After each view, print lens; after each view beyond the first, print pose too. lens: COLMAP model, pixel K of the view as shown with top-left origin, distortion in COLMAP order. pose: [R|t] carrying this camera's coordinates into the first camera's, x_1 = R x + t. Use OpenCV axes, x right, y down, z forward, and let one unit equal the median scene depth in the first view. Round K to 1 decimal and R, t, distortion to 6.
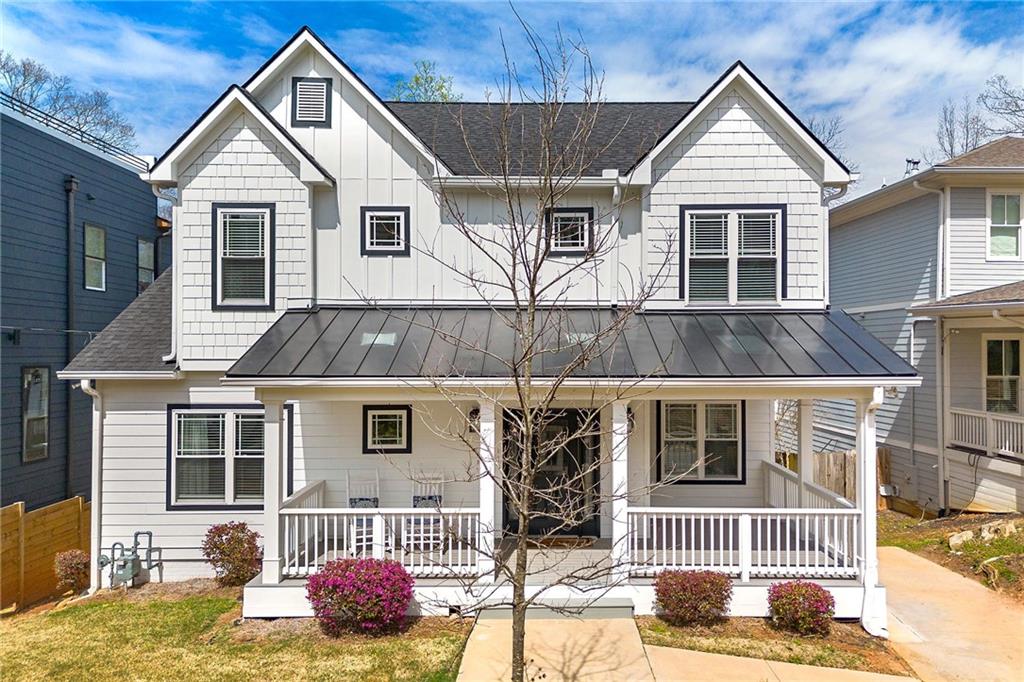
lens RADIAL K [[767.7, 0, 543.4], [0, 767.7, 342.9], [0, 0, 1]] dist [0.031658, -0.005571]
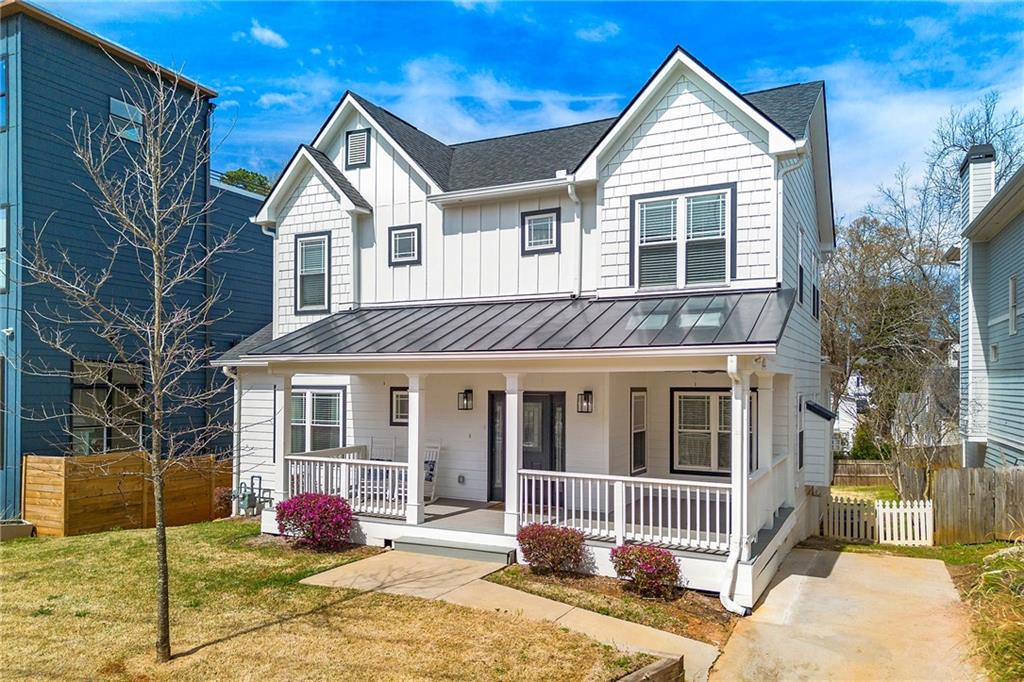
lens RADIAL K [[732.5, 0, 517.8], [0, 732.5, 377.5], [0, 0, 1]] dist [0.031606, -0.002327]
pose [[0.886989, -0.001973, -0.461785, 0.500926], [0.000659, 0.999995, -0.003007, 0.070278], [0.461789, 0.002363, 0.886987, 0.045298]]
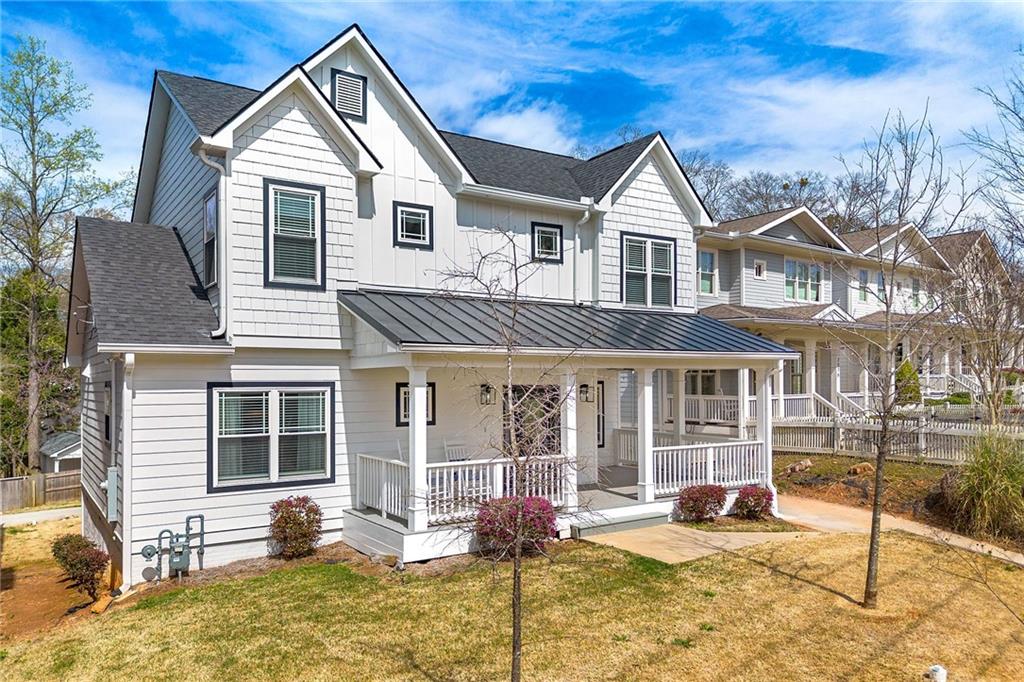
lens RADIAL K [[732.5, 0, 517.8], [0, 732.5, 377.5], [0, 0, 1]] dist [0.031606, -0.002327]
pose [[0.836517, -0.001918, 0.547938, -0.668414], [0.000202, 0.999995, 0.003193, 0.071045], [-0.547942, -0.002560, 0.836513, 0.031060]]
